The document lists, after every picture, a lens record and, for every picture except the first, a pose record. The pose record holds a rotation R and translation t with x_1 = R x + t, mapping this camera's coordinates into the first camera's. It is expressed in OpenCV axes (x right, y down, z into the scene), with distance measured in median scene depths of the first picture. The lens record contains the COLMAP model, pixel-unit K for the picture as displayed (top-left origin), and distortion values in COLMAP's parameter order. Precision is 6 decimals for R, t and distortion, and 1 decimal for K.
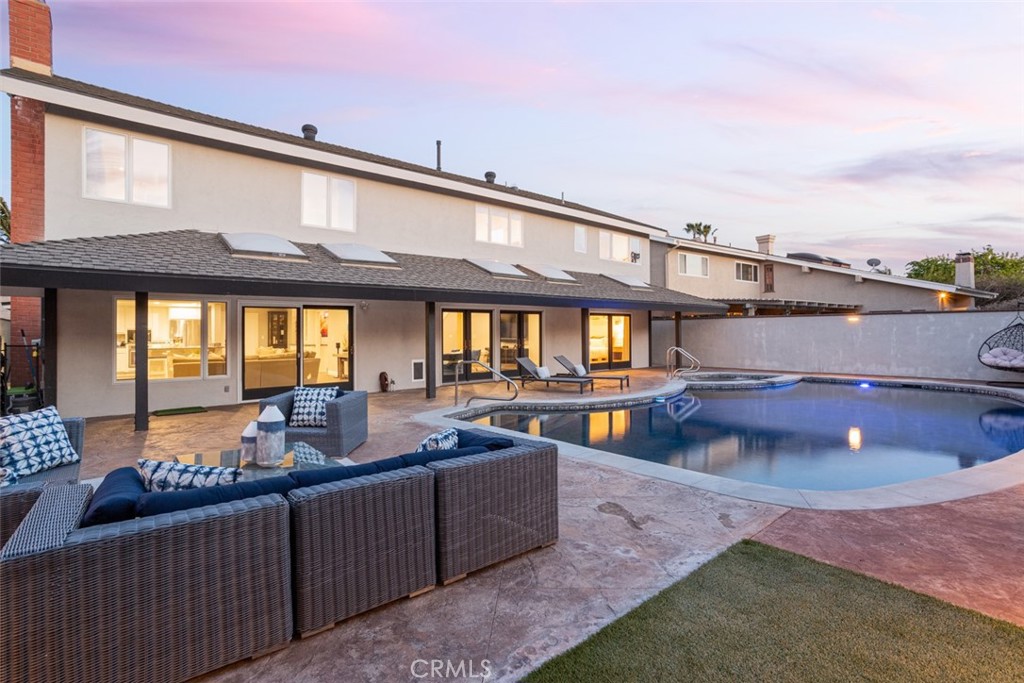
lens RADIAL K [[509.6, 0, 503.5], [0, 509.6, 338.2], [0, 0, 1]] dist [-0.033208, 0.026301]
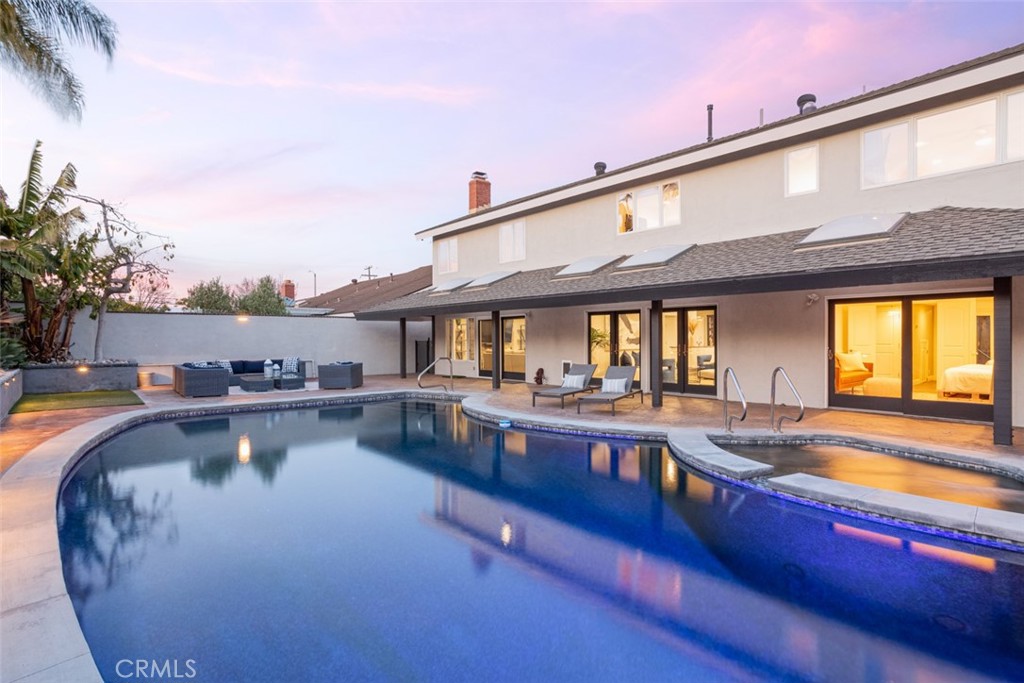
lens RADIAL K [[538.9, 0, 504.1], [0, 538.9, 334.5], [0, 0, 1]] dist [-0.030343, 0.024516]
pose [[-0.029050, 0.007488, -0.999550, 0.935099], [0.004556, 0.999963, 0.007359, -0.021235], [0.999568, -0.004340, -0.029083, 0.830626]]
